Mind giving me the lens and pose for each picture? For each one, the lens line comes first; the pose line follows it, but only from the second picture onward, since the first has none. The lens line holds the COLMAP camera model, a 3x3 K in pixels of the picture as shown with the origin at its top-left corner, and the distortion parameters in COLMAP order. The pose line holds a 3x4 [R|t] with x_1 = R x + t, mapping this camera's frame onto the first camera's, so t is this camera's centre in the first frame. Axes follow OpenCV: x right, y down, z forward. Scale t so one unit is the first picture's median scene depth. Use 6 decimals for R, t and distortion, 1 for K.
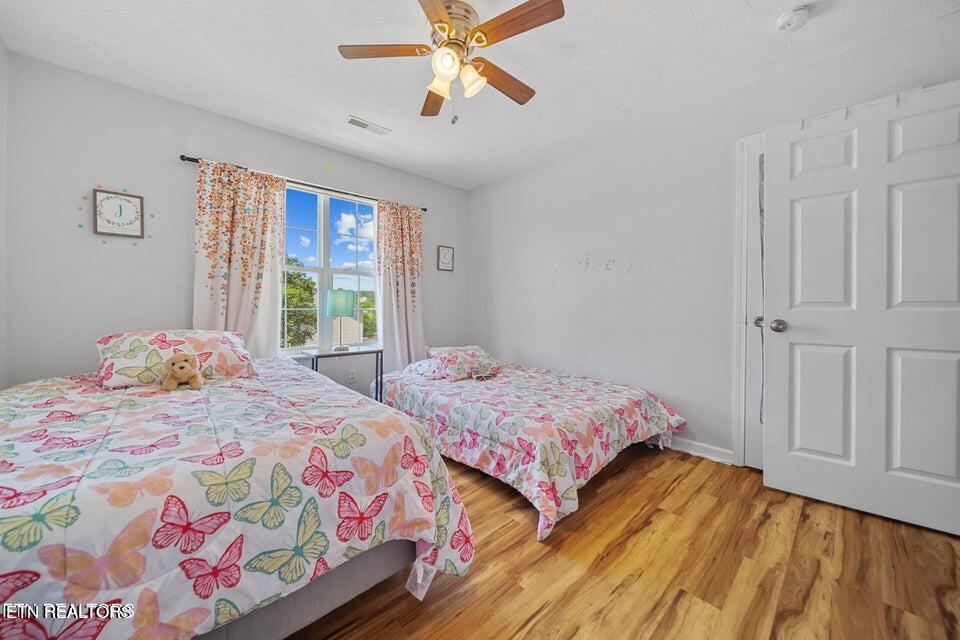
lens RADIAL K [[325.6, 0, 496.3], [0, 325.6, 307.7], [0, 0, 1]] dist [0.000003, -0.000029]
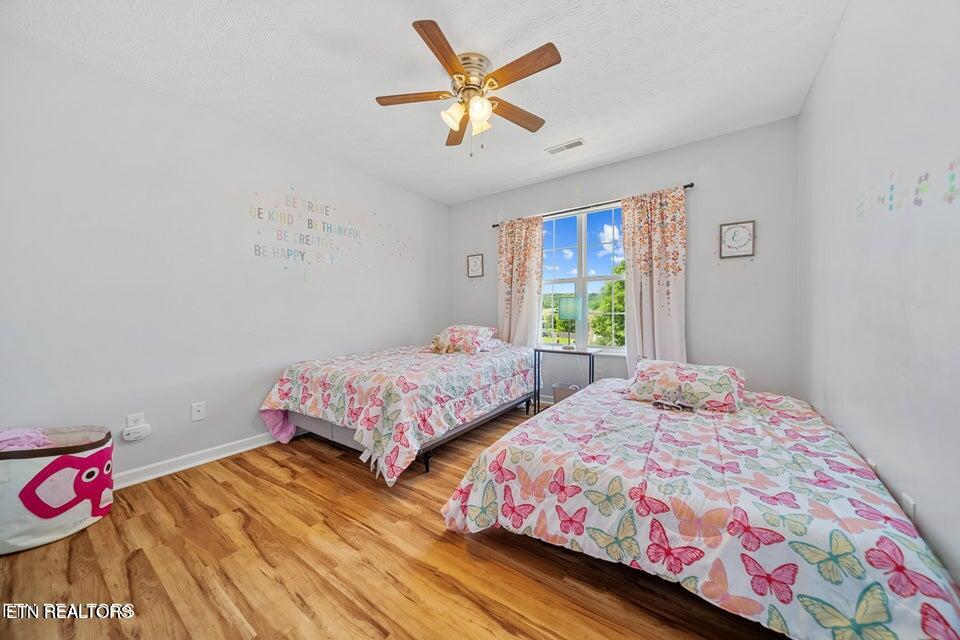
lens RADIAL K [[334.4, 0, 480.0], [0, 334.4, 320.0], [0, 0, 1]] dist [-0.000064, -0.000309]
pose [[0.212607, 0.016876, -0.976992, 0.819438], [0.008737, 0.999778, 0.019170, 0.003351], [0.977099, -0.012612, 0.212413, 0.584434]]
